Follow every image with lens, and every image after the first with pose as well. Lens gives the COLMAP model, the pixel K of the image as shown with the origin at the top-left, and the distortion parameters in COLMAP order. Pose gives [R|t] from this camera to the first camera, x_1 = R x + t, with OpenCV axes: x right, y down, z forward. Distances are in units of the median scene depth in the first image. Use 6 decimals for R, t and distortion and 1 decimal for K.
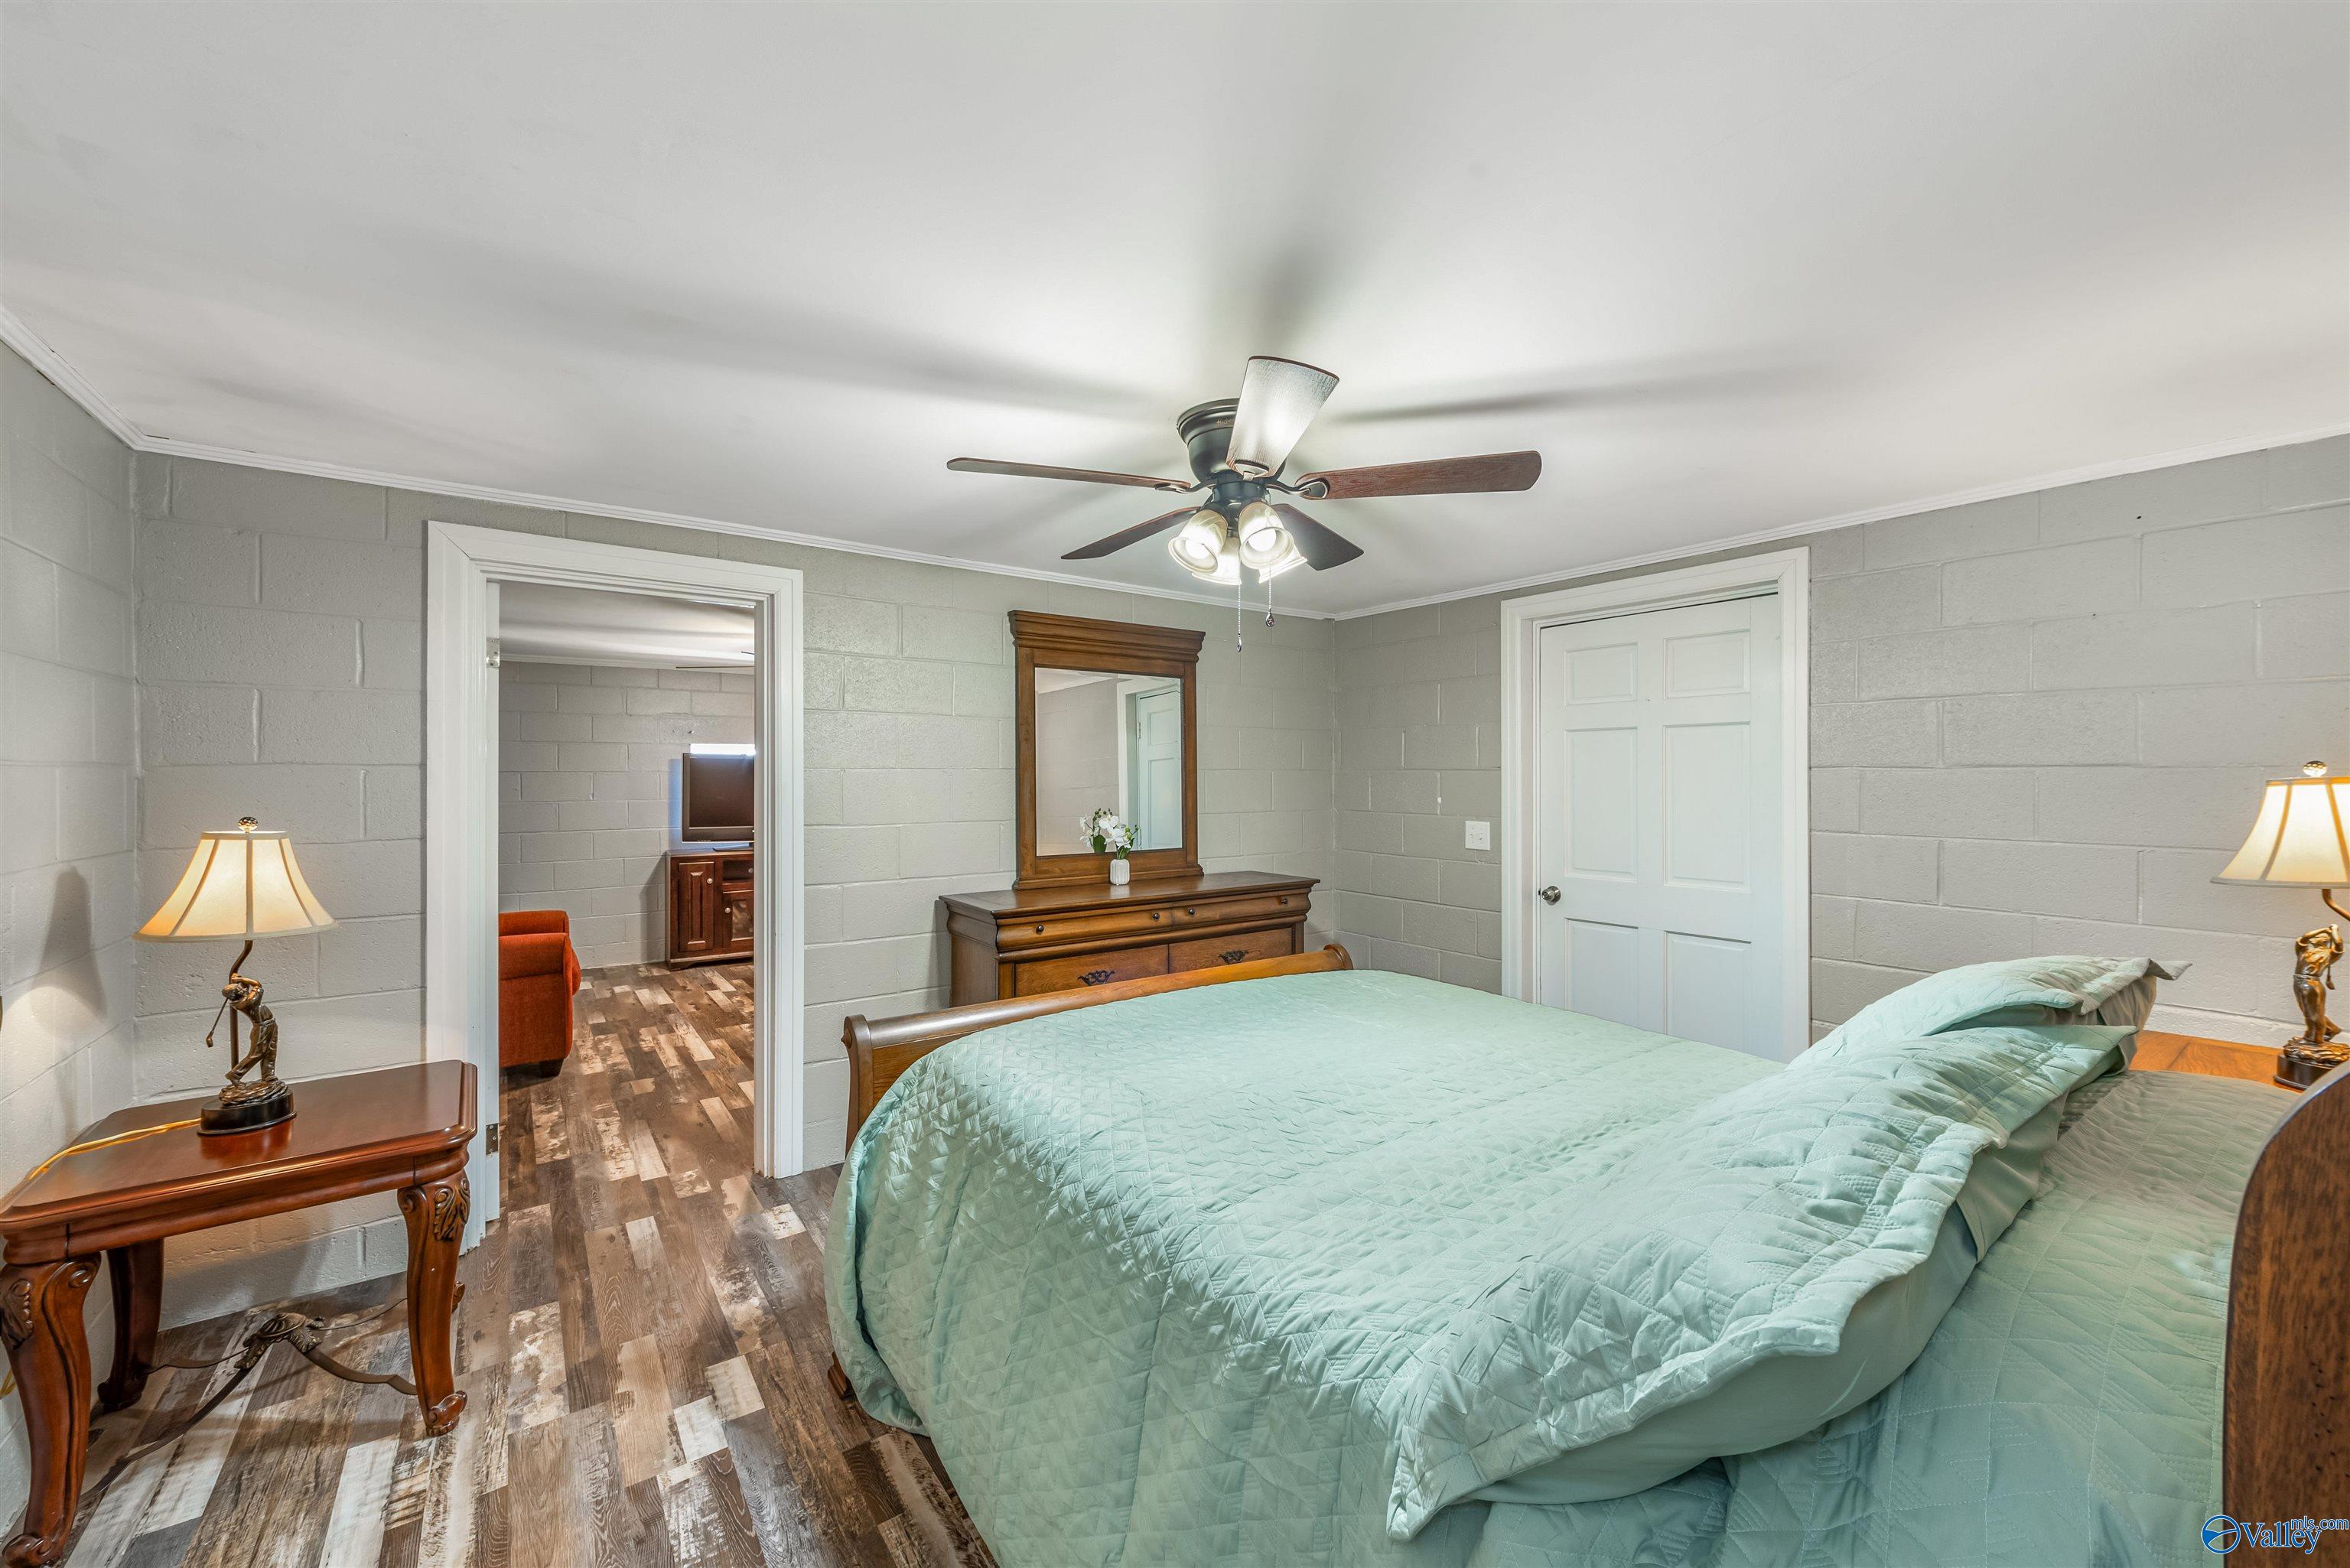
lens RADIAL K [[920.3, 0, 1166.9], [0, 920.3, 783.4], [0, 0, 1]] dist [0.005314, -0.000931]
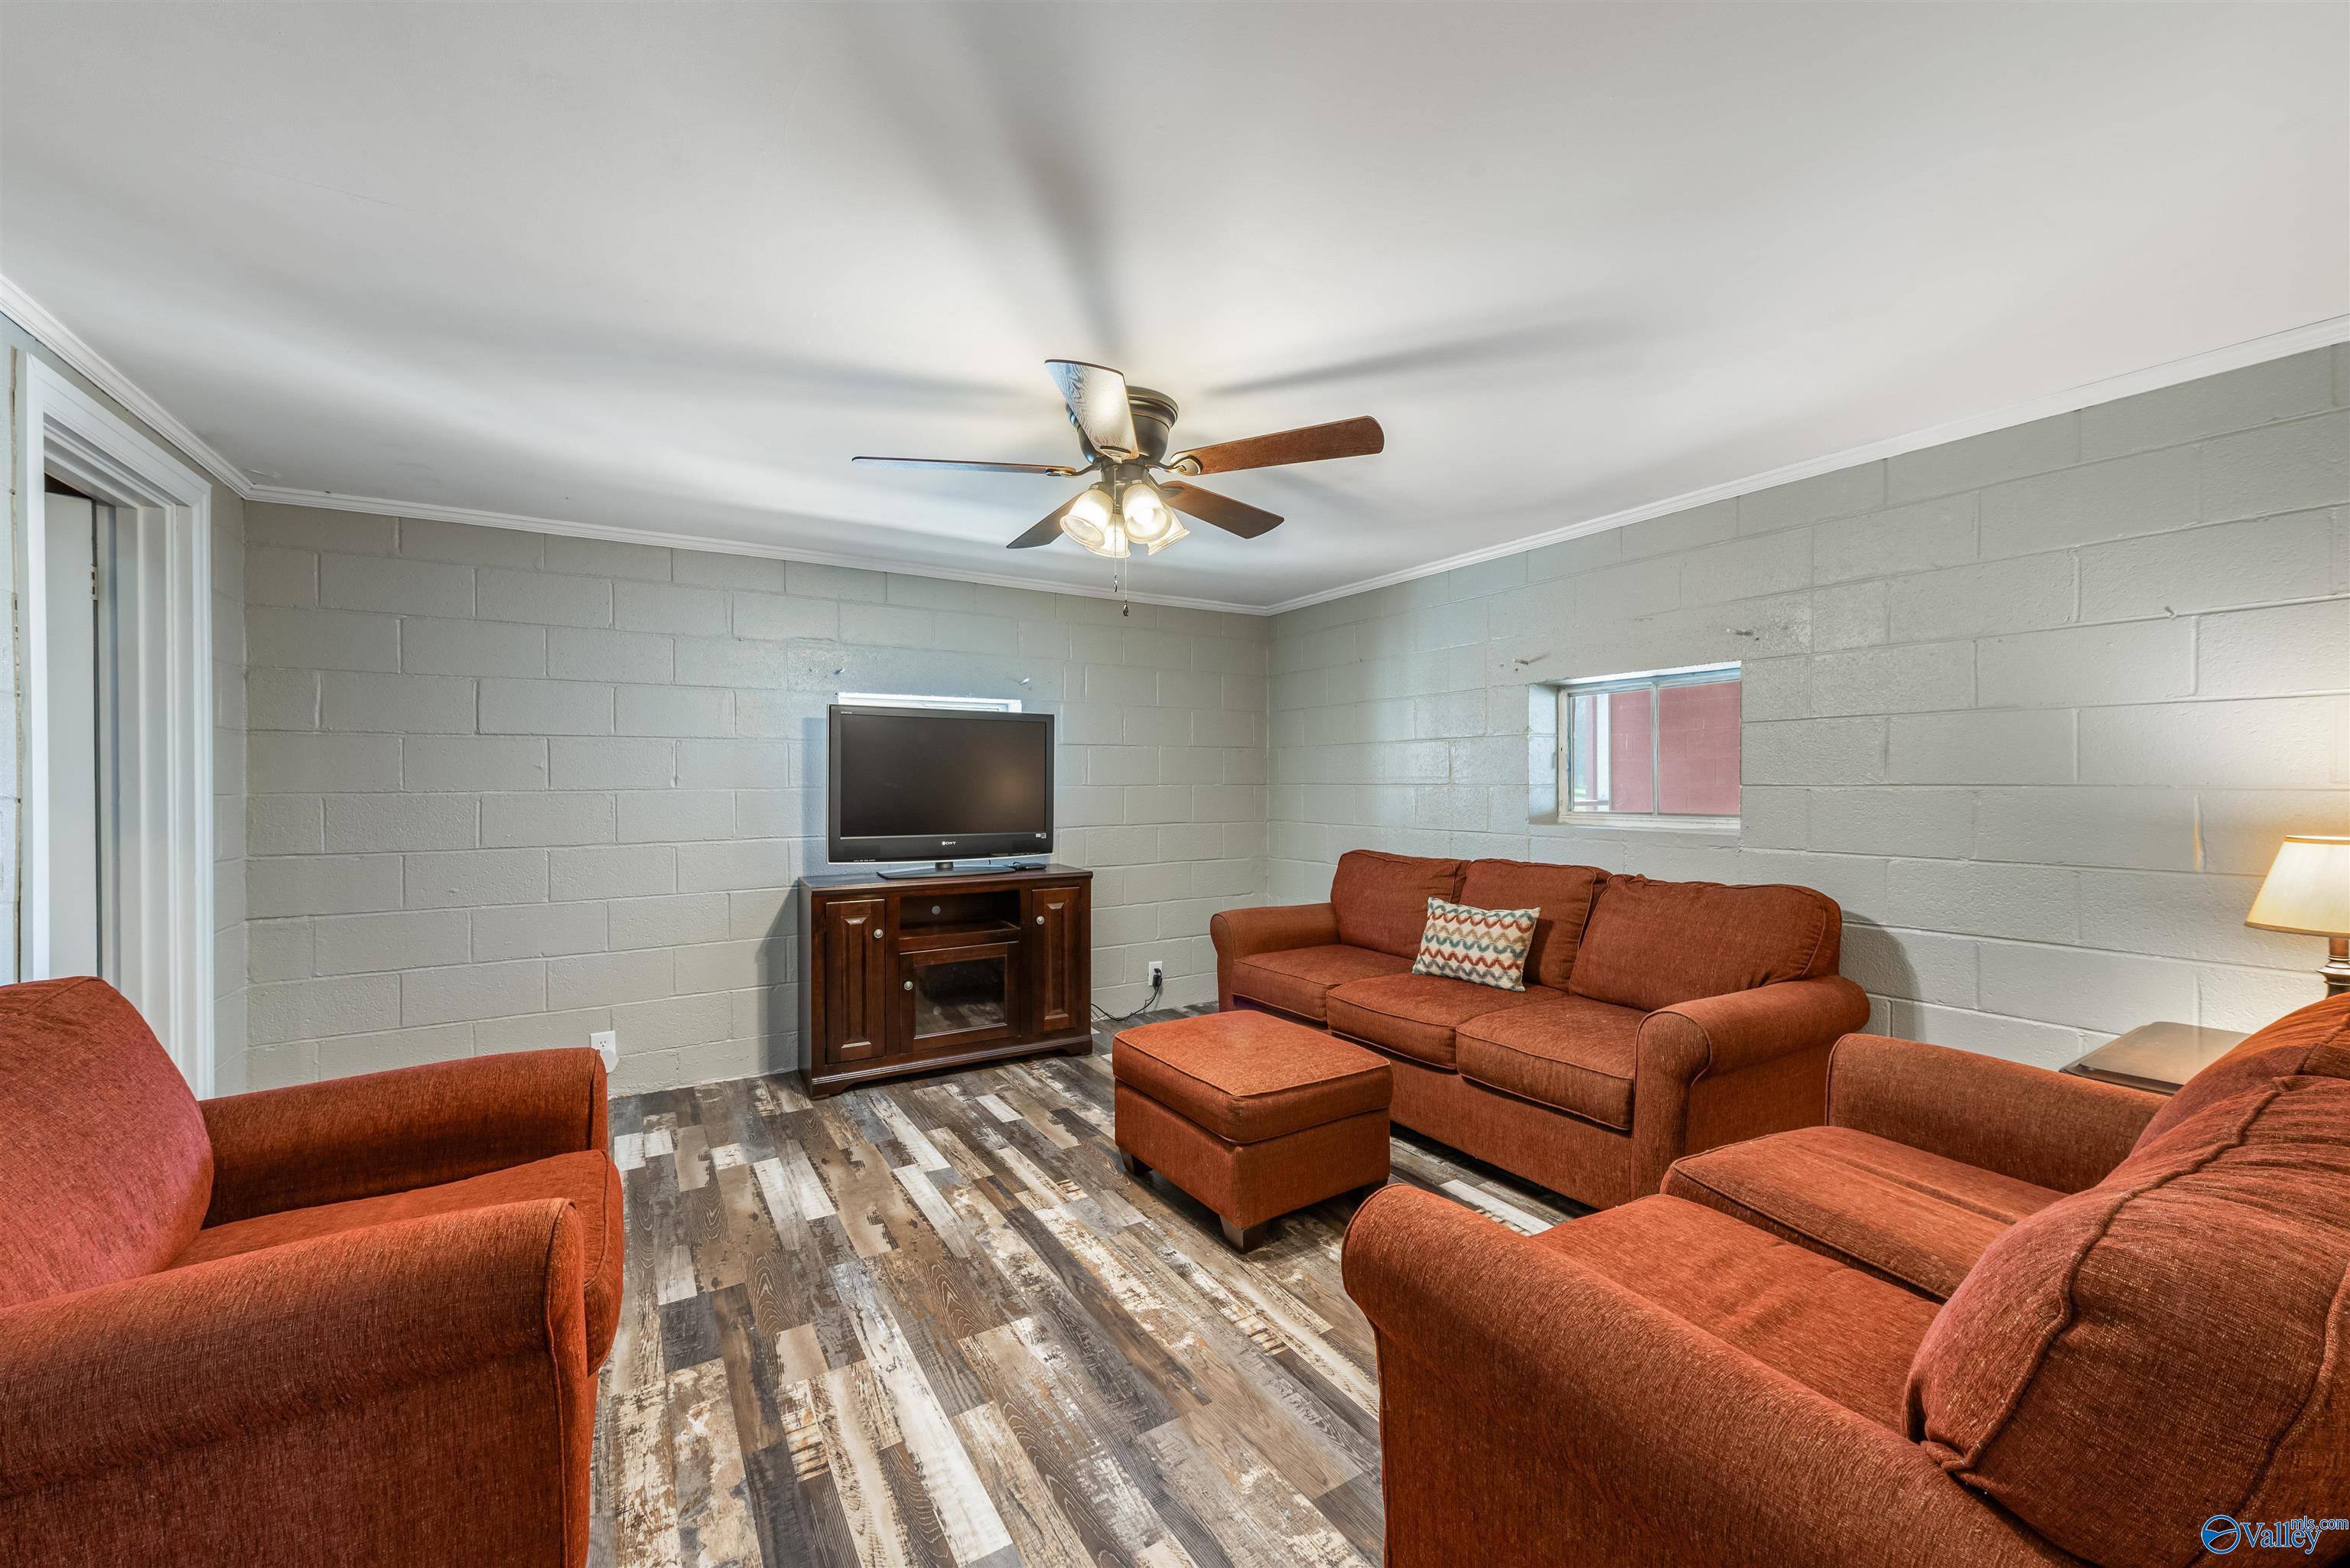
lens RADIAL K [[920.3, 0, 1174.9], [0, 920.3, 786.4], [0, 0, 1]] dist [0.005314, -0.000931]
pose [[0.997294, -0.004686, -0.073369, -0.279318], [0.004550, 0.999988, -0.002012, 0.019152], [0.073378, 0.001672, 0.997303, 0.463991]]
